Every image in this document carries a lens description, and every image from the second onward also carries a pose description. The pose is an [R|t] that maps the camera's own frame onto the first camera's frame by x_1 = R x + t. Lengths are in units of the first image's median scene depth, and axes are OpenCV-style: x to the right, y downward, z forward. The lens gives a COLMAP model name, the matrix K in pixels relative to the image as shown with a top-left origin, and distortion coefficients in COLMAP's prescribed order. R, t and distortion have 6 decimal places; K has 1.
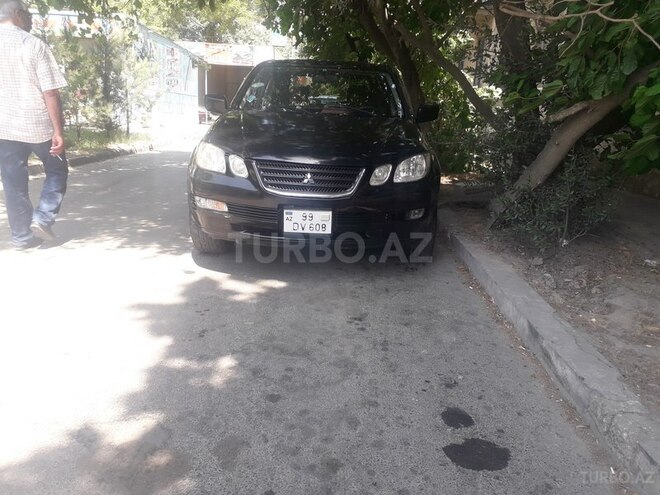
lens RADIAL K [[521.7, 0, 330.0], [0, 521.7, 247.5], [0, 0, 1]] dist [0.083148, -0.150130]
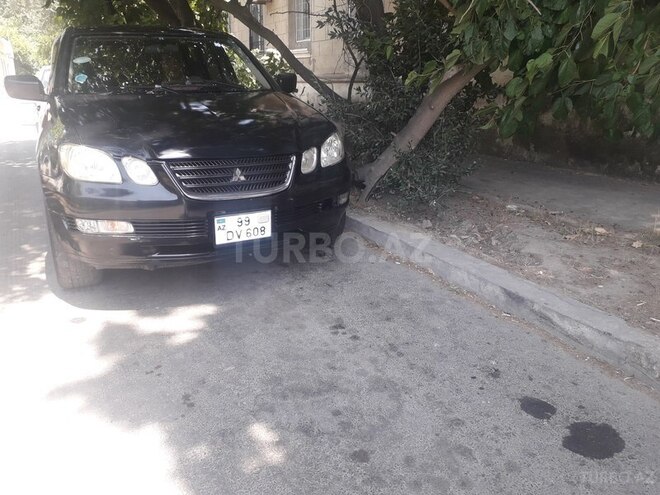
lens RADIAL K [[534.5, 0, 331.3], [0, 534.5, 231.2], [0, 0, 1]] dist [0.090538, -0.165929]
pose [[0.878910, -0.178881, 0.442176, -0.299554], [0.164878, 0.983808, 0.070270, -0.080413], [-0.447586, 0.011144, 0.894172, 0.177176]]
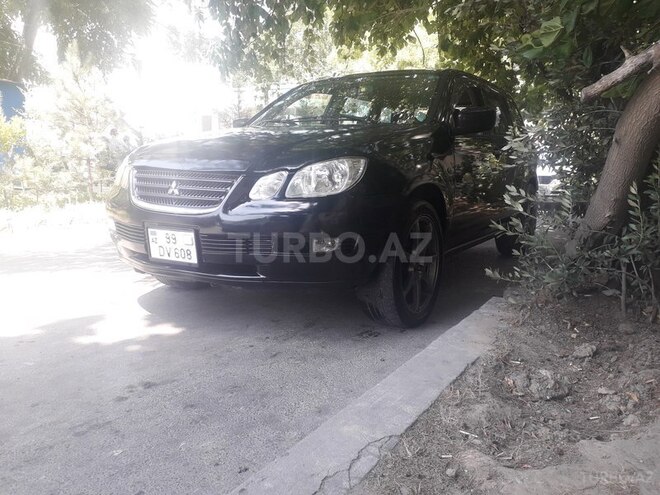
lens RADIAL K [[534.5, 0, 331.3], [0, 534.5, 231.2], [0, 0, 1]] dist [0.090538, -0.165929]
pose [[0.863772, 0.028157, -0.503095, 0.548910], [-0.102263, 0.987455, -0.120312, 0.000534], [0.493396, 0.155370, 0.855816, 0.446449]]
